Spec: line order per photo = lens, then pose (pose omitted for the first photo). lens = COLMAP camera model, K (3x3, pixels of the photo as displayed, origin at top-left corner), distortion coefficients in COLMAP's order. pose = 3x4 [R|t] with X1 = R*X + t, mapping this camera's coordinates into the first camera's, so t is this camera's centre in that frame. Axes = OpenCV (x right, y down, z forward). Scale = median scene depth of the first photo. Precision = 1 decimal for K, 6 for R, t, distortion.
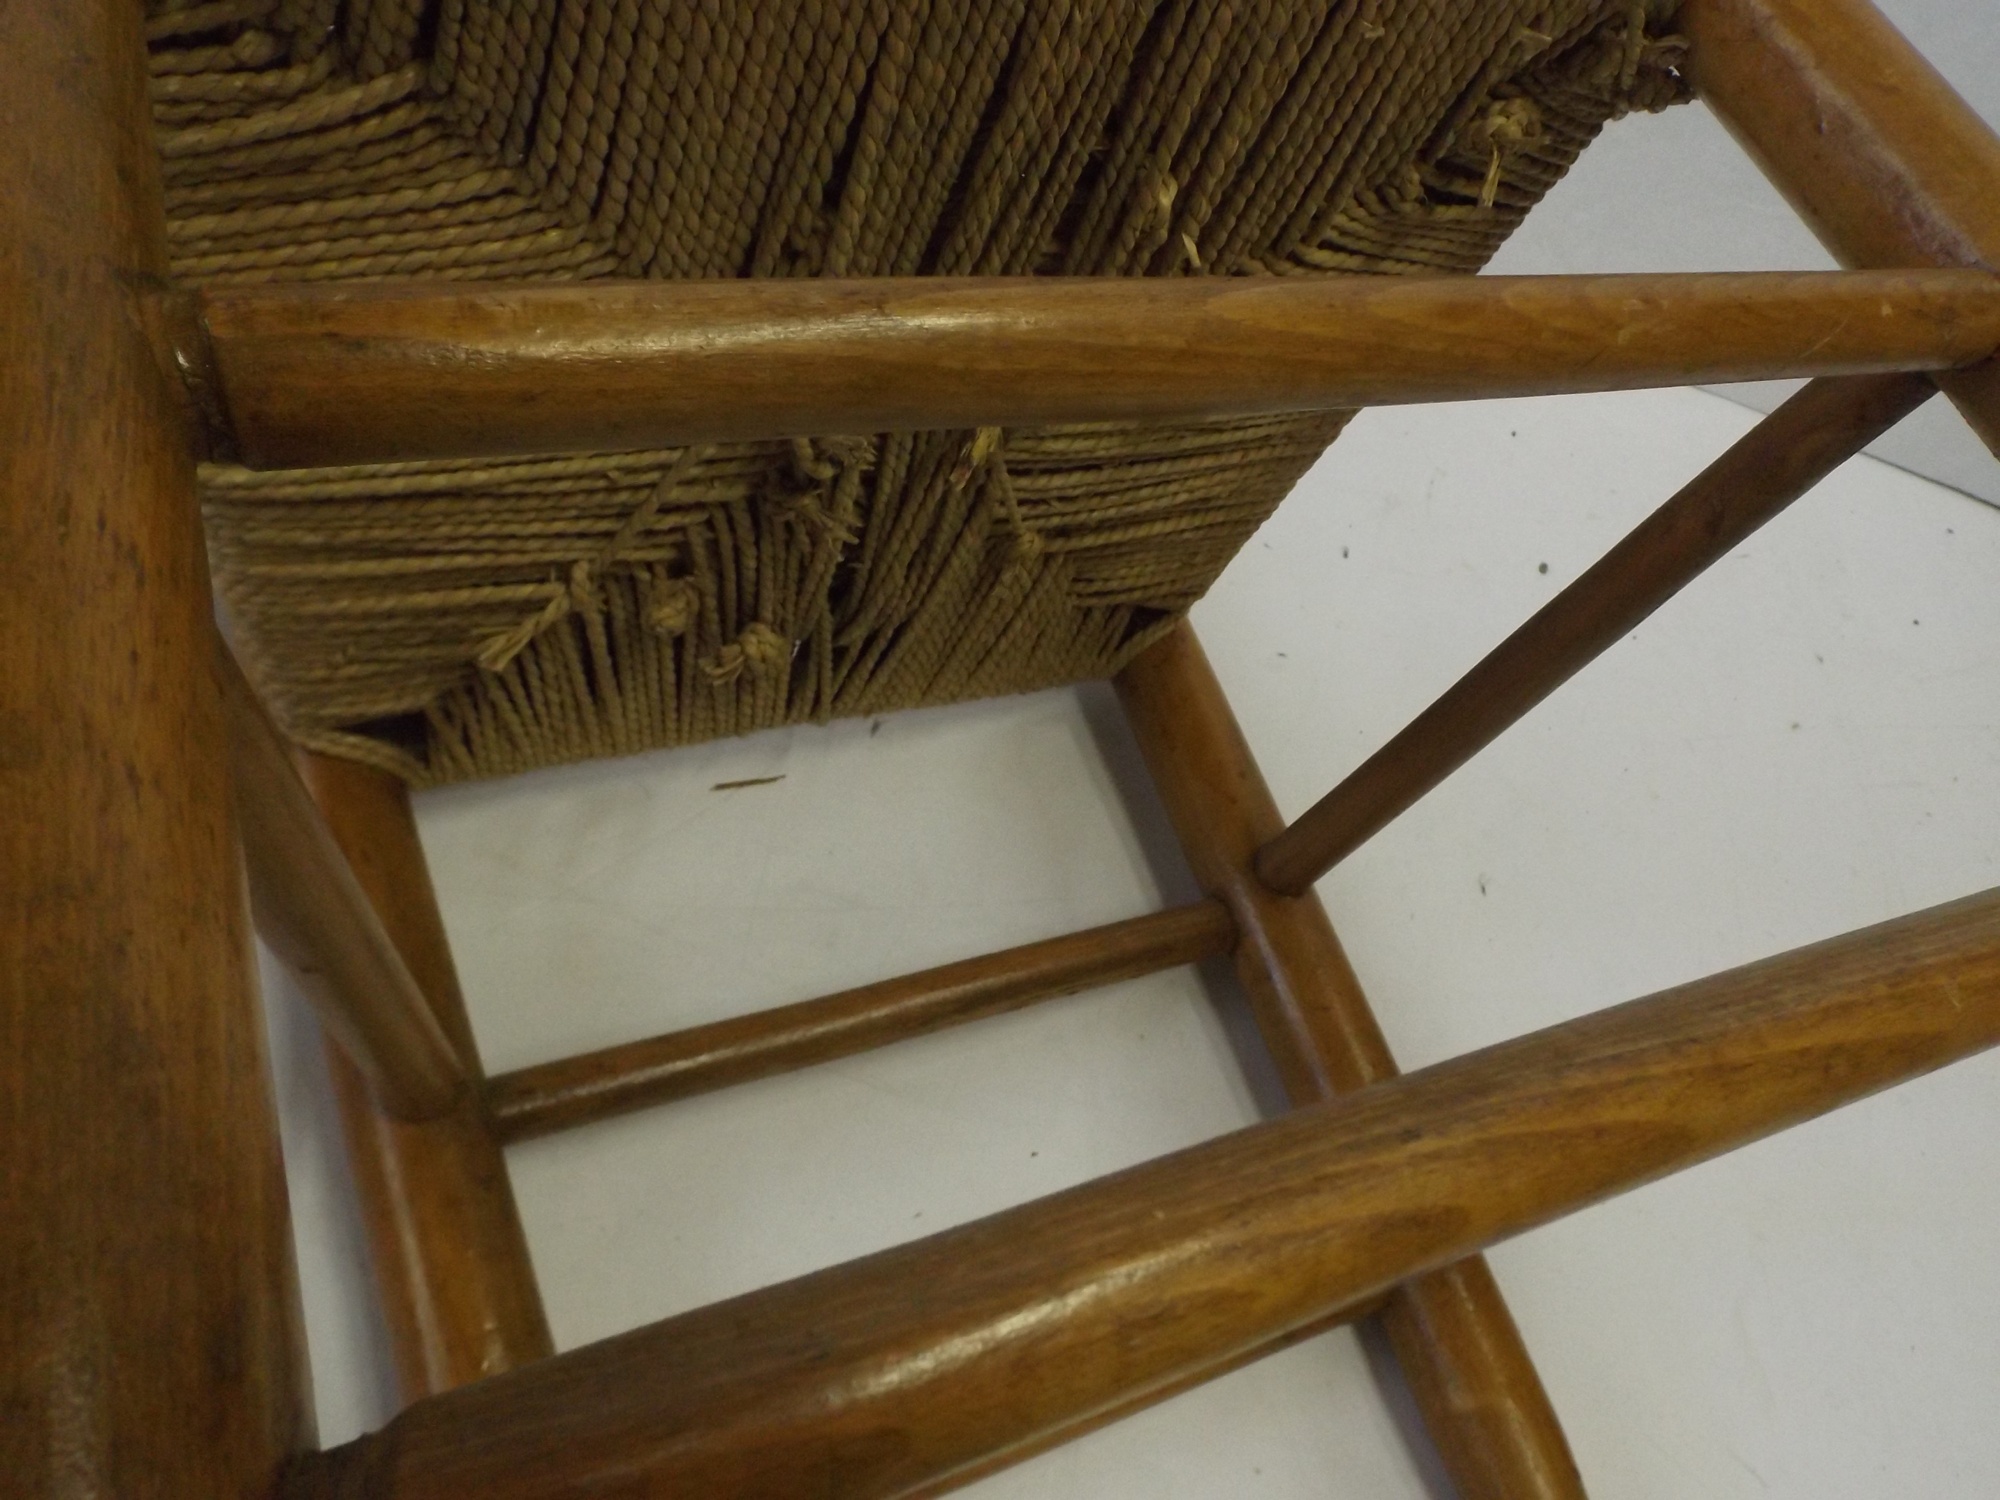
lens RADIAL K [[1391.2, 0, 1000.0], [0, 1391.2, 750.0], [0, 0, 1]] dist [0.005434, -0.004122]
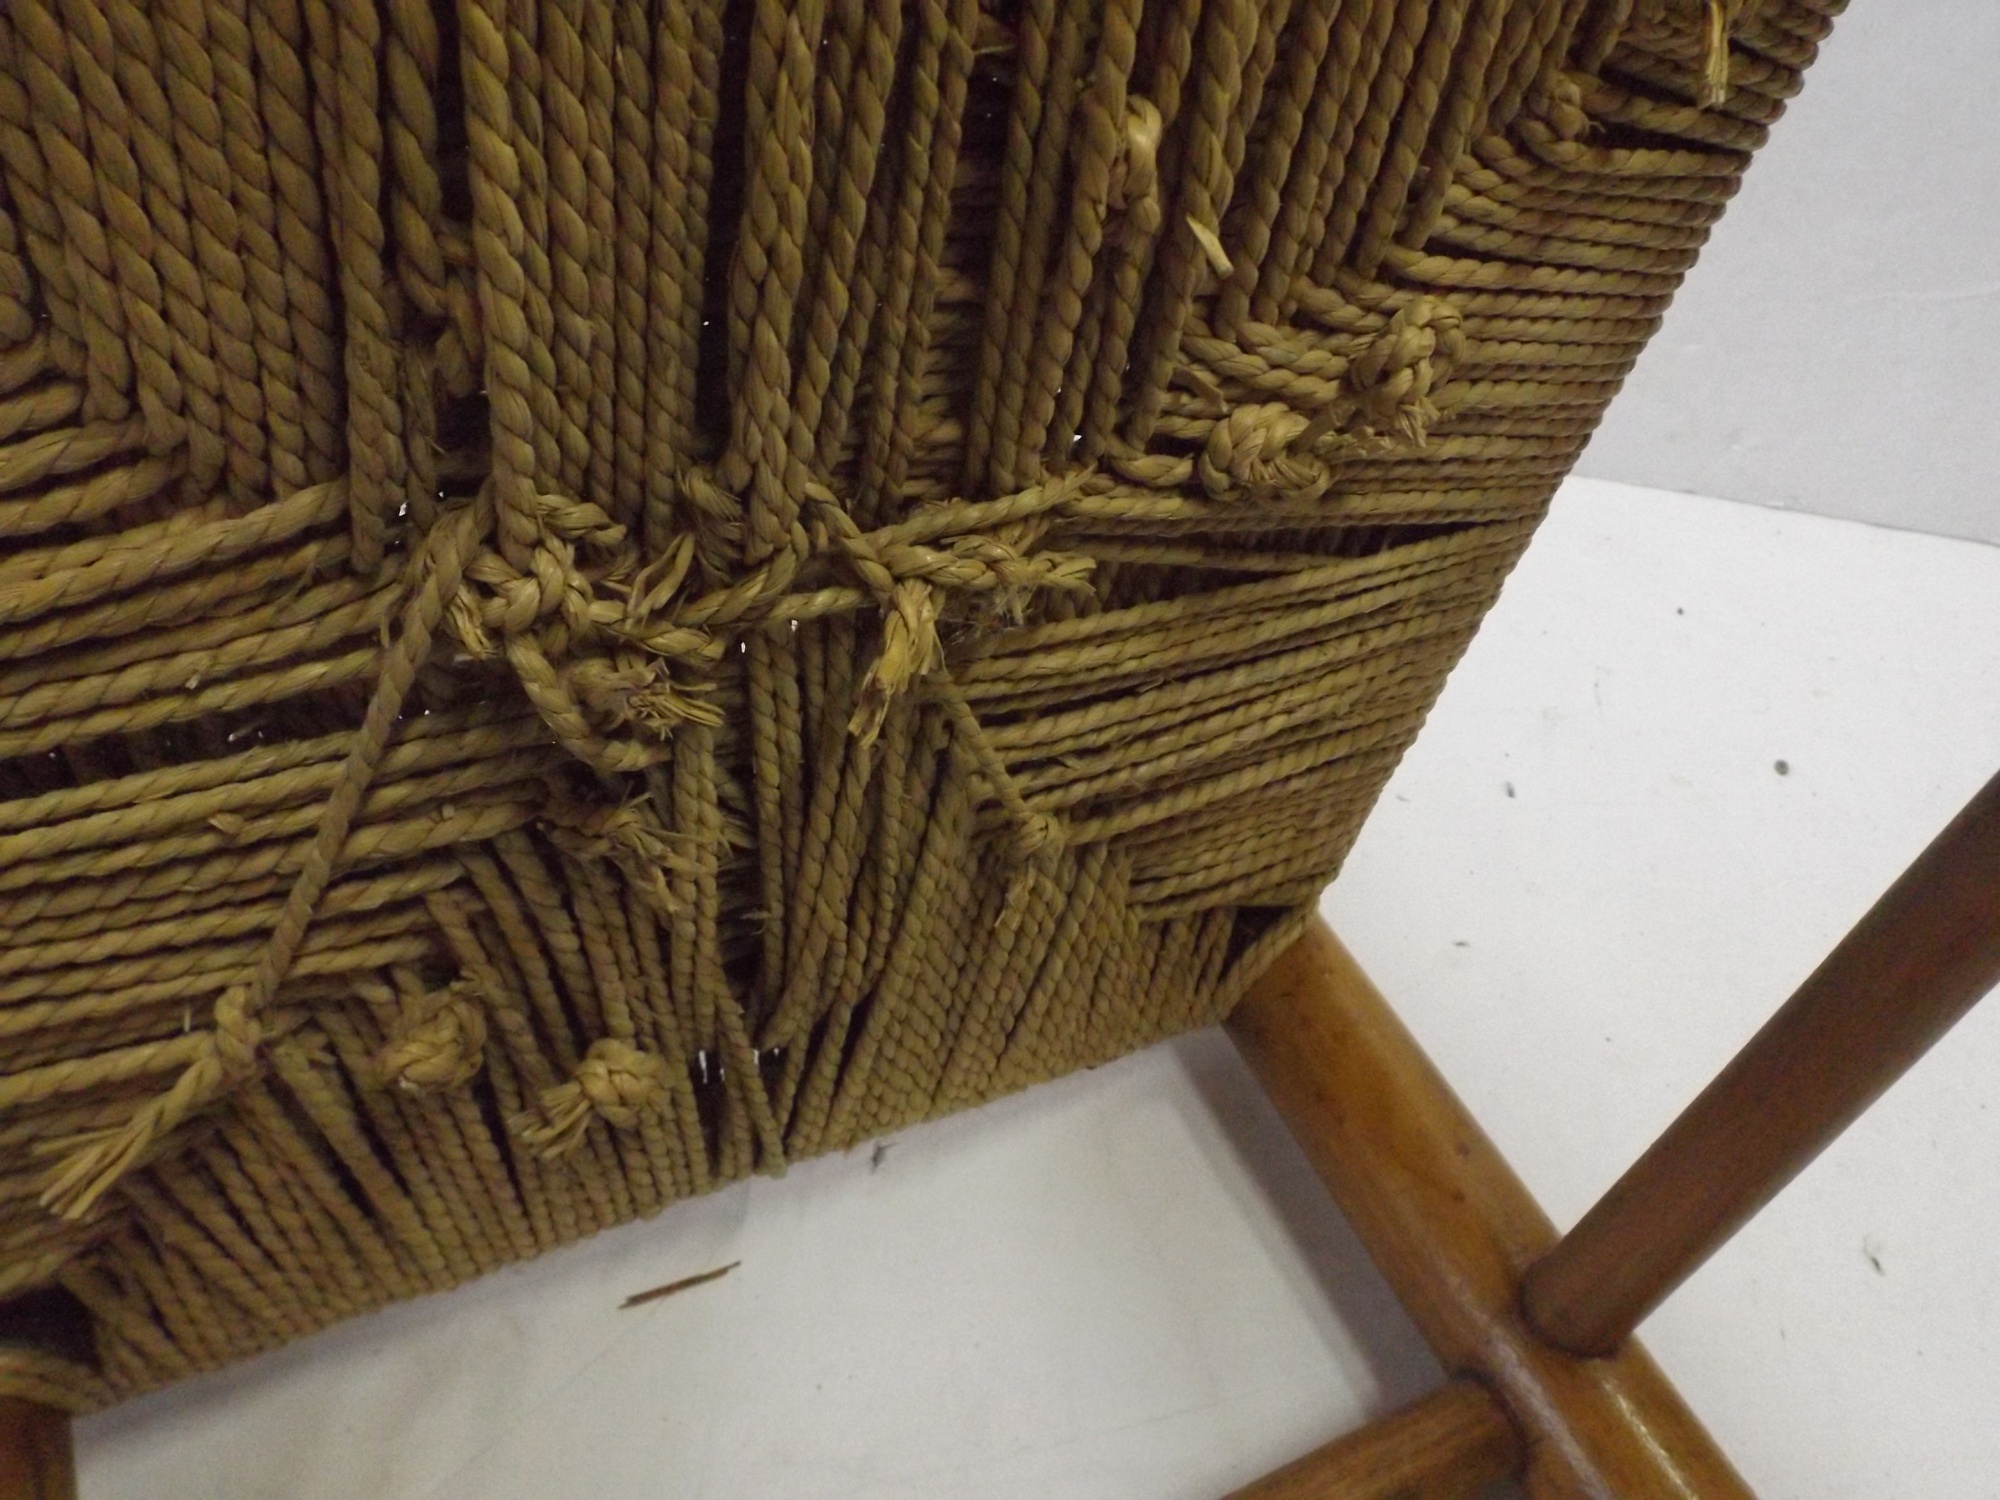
lens RADIAL K [[1391.2, 0, 1000.0], [0, 1391.2, 750.0], [0, 0, 1]] dist [0.005434, -0.004122]
pose [[0.984215, -0.169425, -0.051154, 0.040140], [0.152323, 0.958105, -0.242555, -0.039017], [0.090106, 0.230934, 0.968788, 0.403944]]
